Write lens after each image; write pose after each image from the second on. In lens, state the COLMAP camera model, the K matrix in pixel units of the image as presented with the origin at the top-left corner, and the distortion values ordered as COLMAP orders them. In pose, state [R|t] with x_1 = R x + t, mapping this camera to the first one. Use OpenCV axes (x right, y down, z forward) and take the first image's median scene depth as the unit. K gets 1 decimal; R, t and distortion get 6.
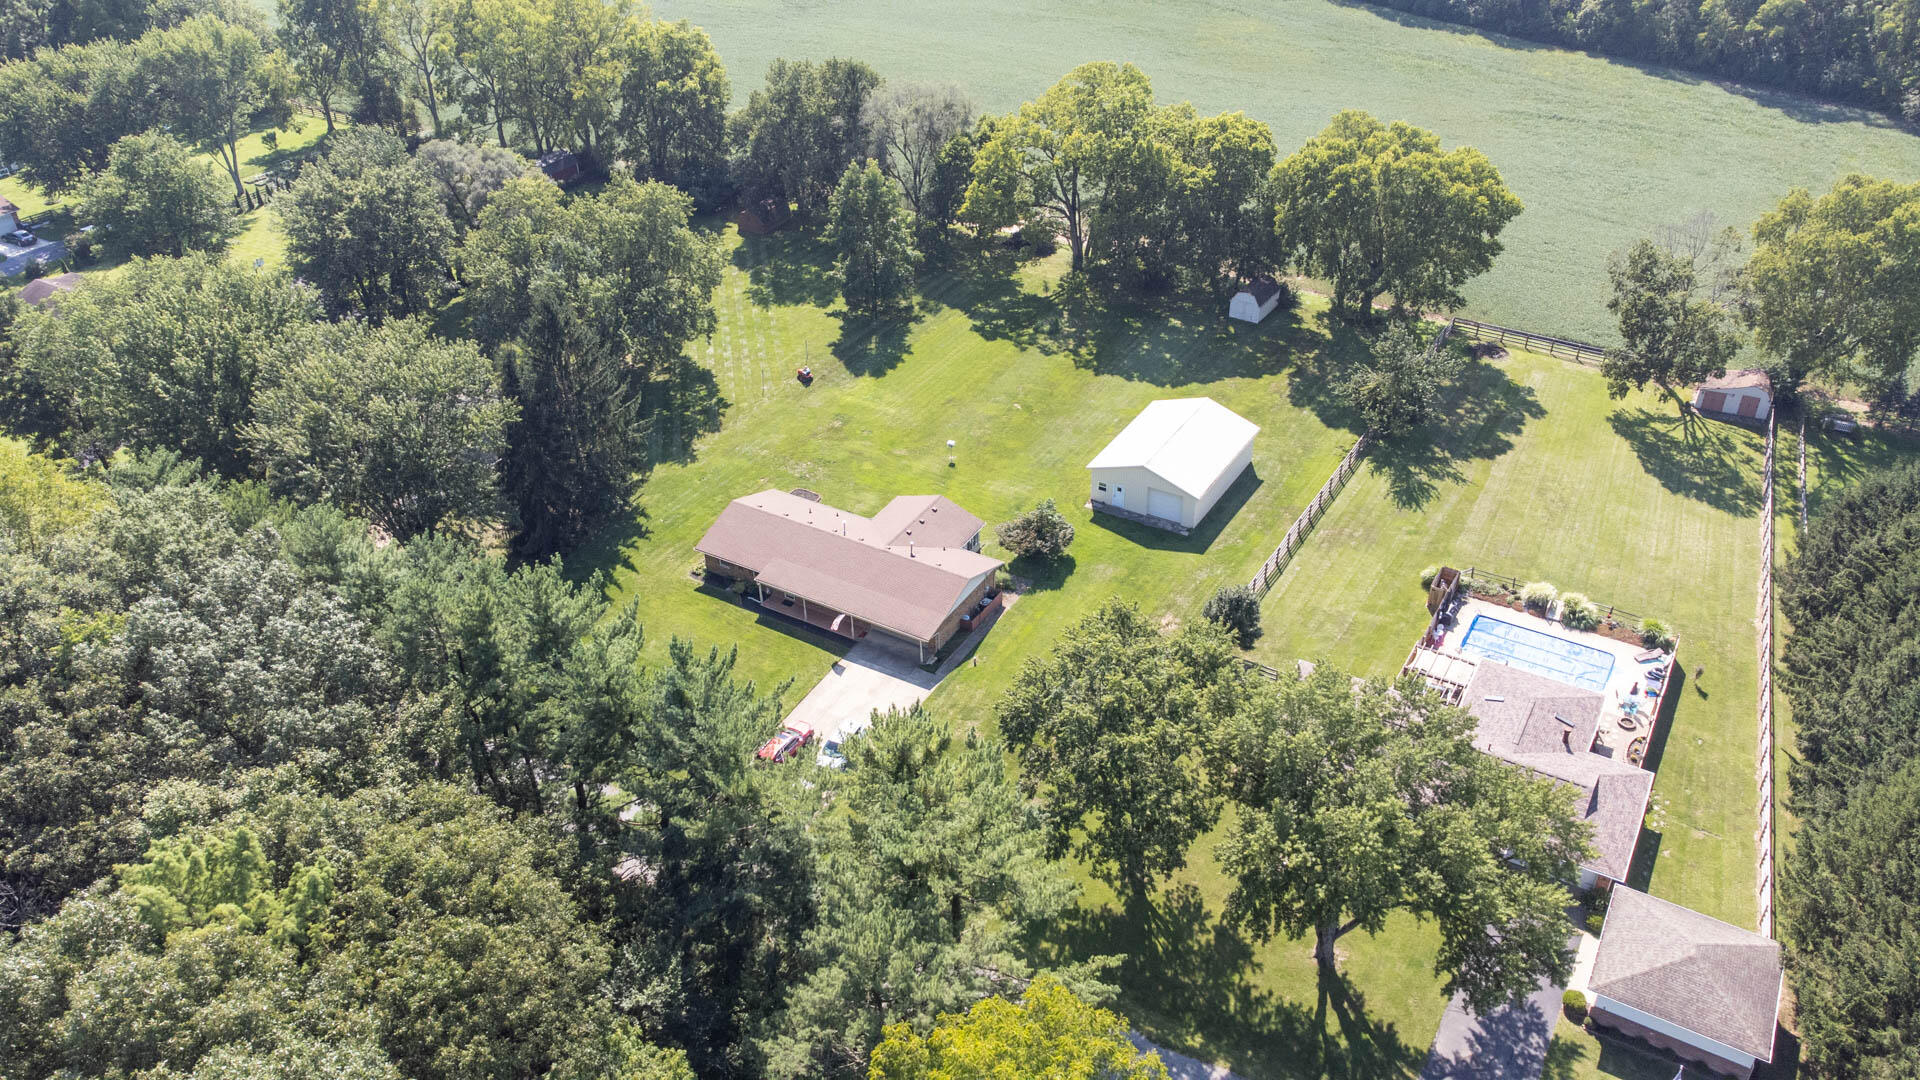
lens RADIAL K [[1432.9, 0, 960.0], [0, 1432.9, 540.0], [0, 0, 1]] dist [0.042910, 0.003928]
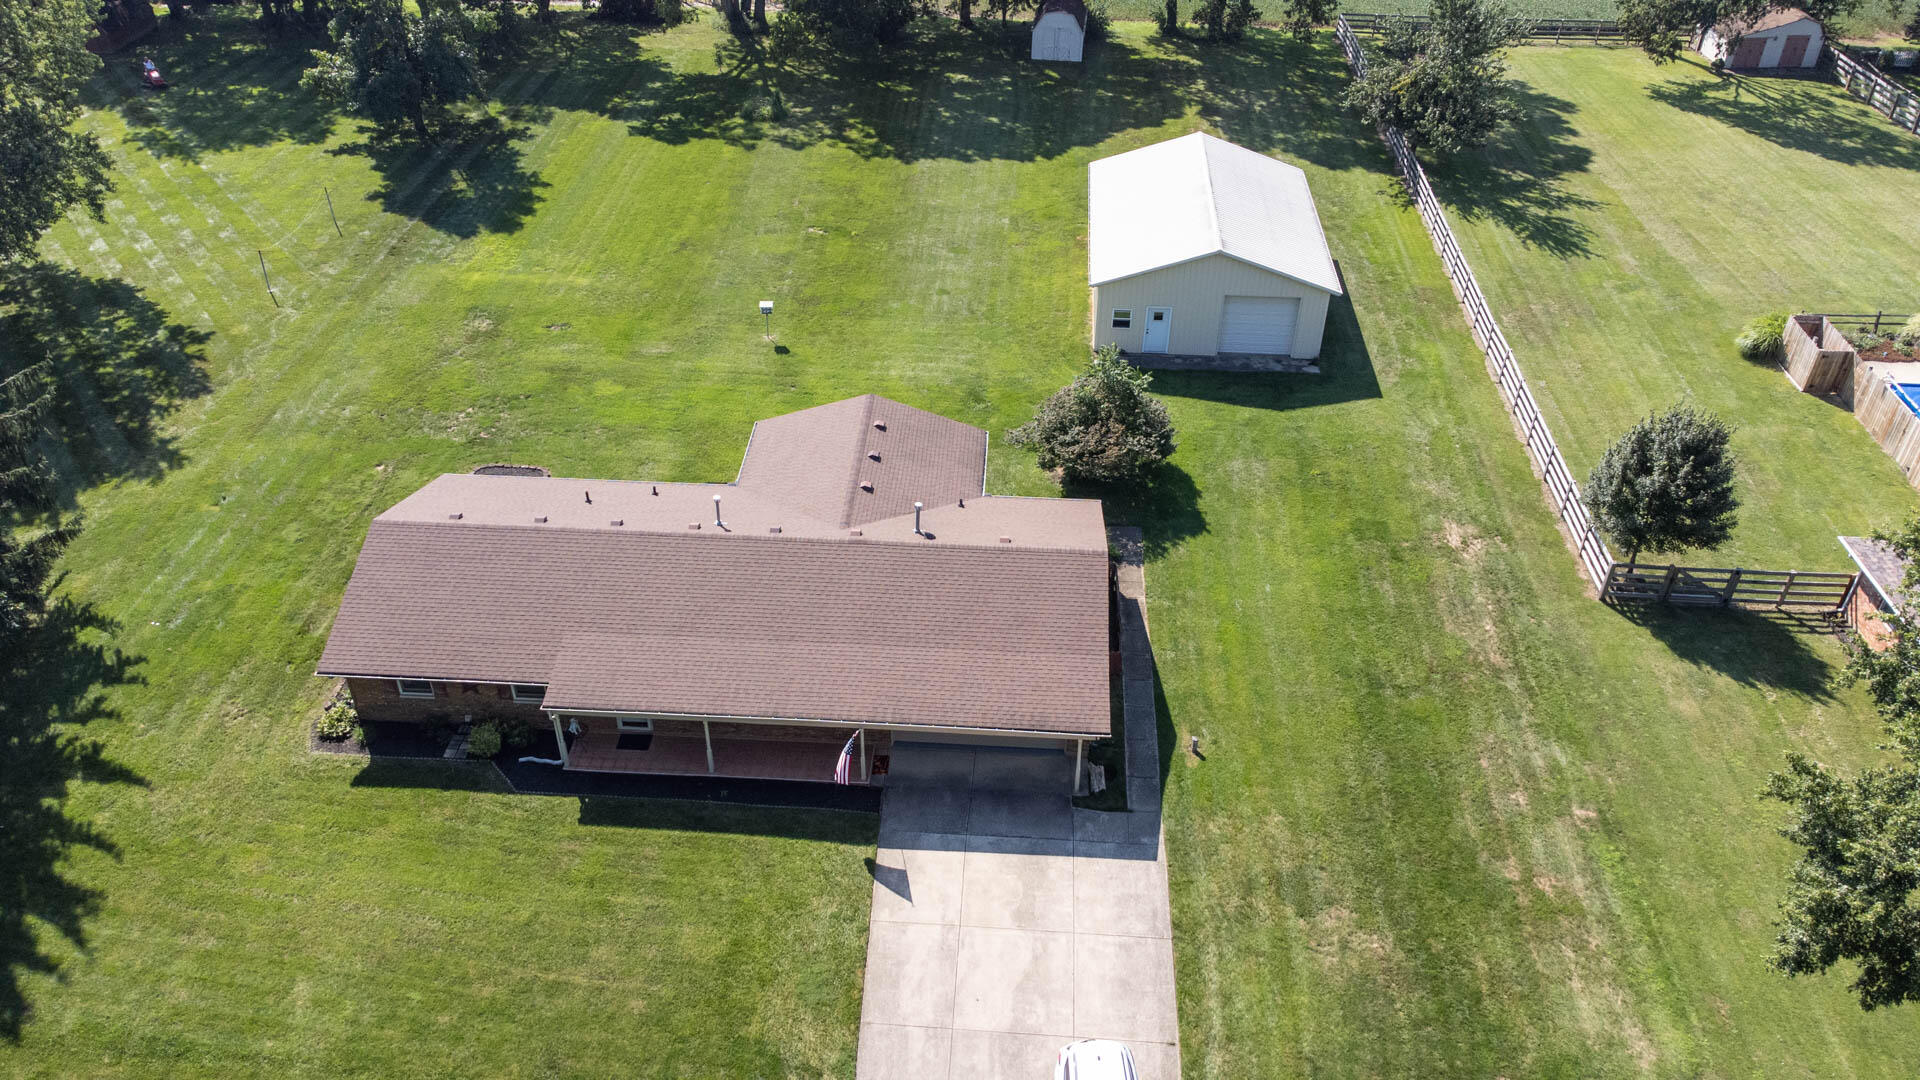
lens RADIAL K [[1424.7, 0, 955.3], [0, 1424.7, 542.9], [0, 0, 1]] dist [0.018892, 0.057628]
pose [[0.890142, -0.247649, 0.382514, -0.146106], [0.233929, 0.968721, 0.082801, -0.014787], [-0.391055, 0.015777, 0.920232, 0.518451]]
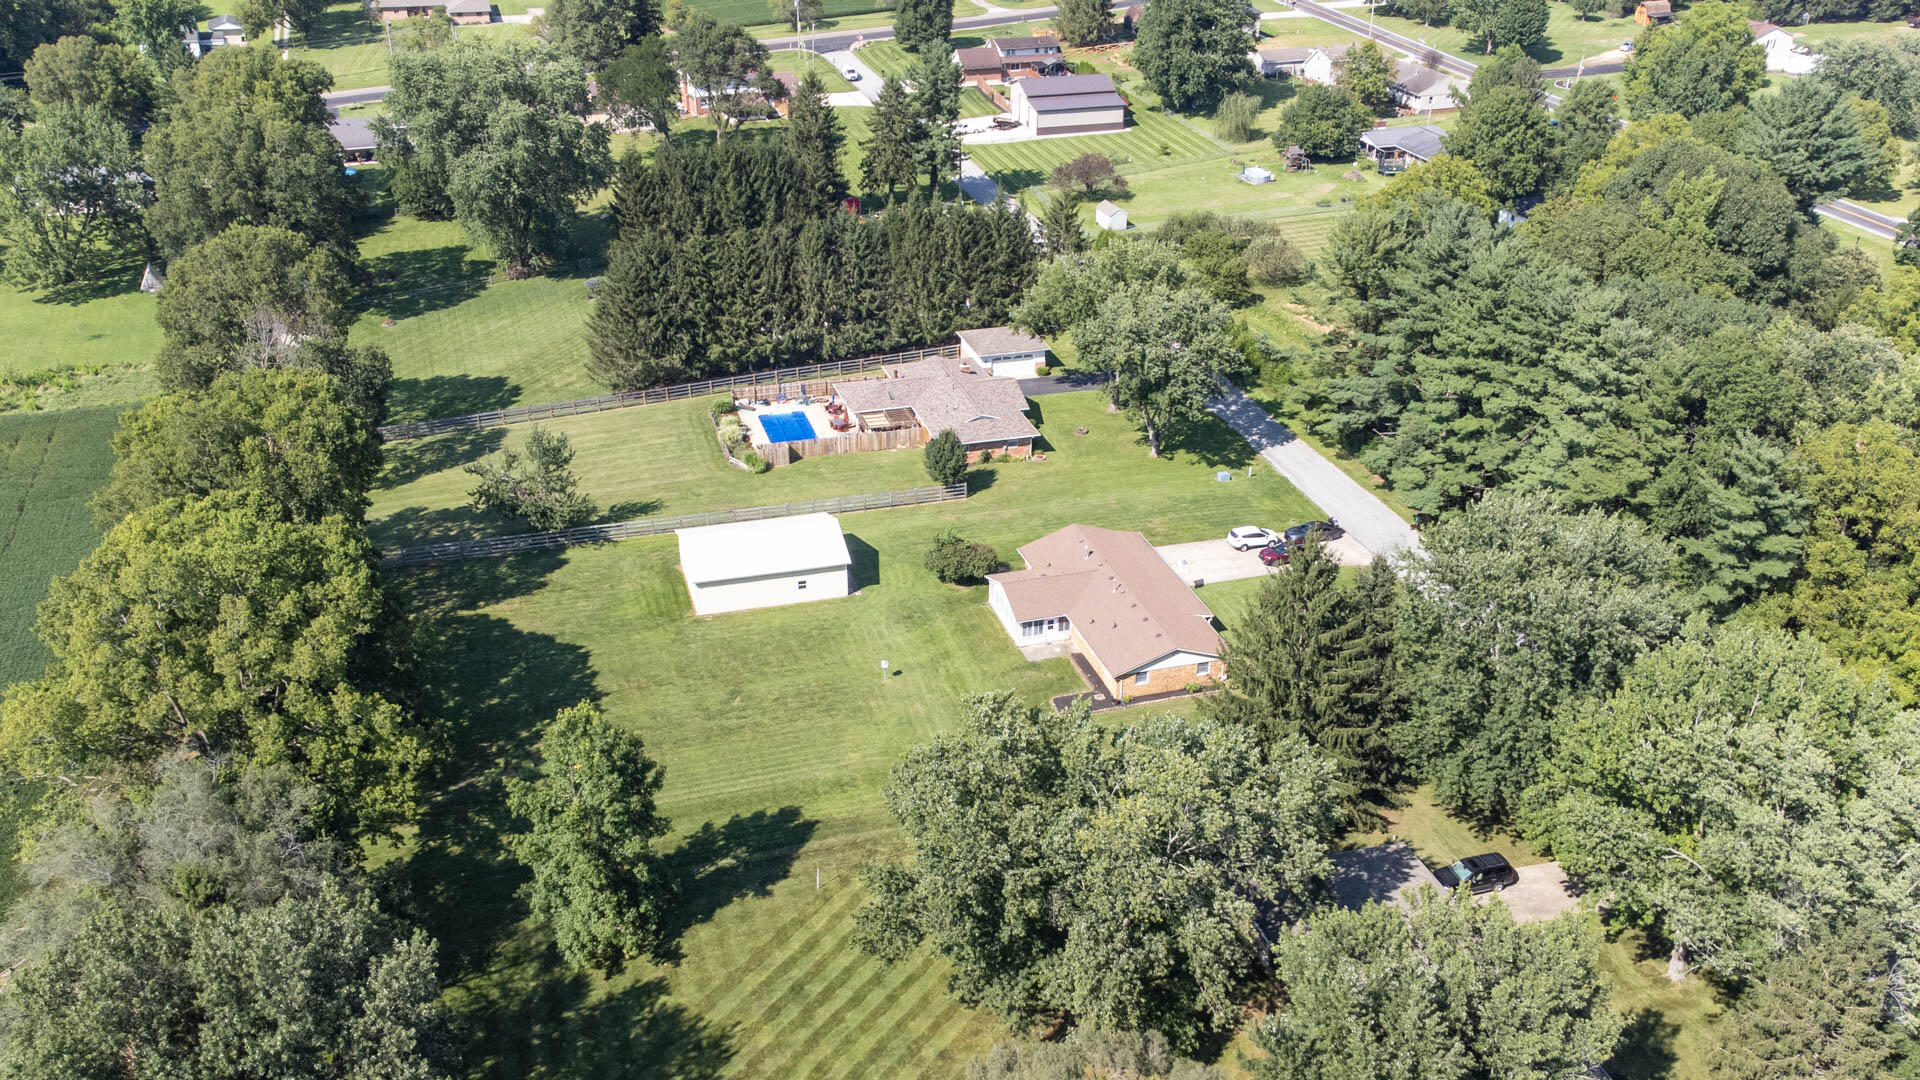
lens RADIAL K [[1707.3, 0, 950.1], [0, 1707.3, 647.7], [0, 0, 1]] dist [0.045800, -0.013715]
pose [[-0.731951, -0.321886, 0.600531, -0.622317], [0.393067, 0.520446, 0.758046, -0.803191], [-0.556548, 0.790902, -0.254418, 1.187186]]
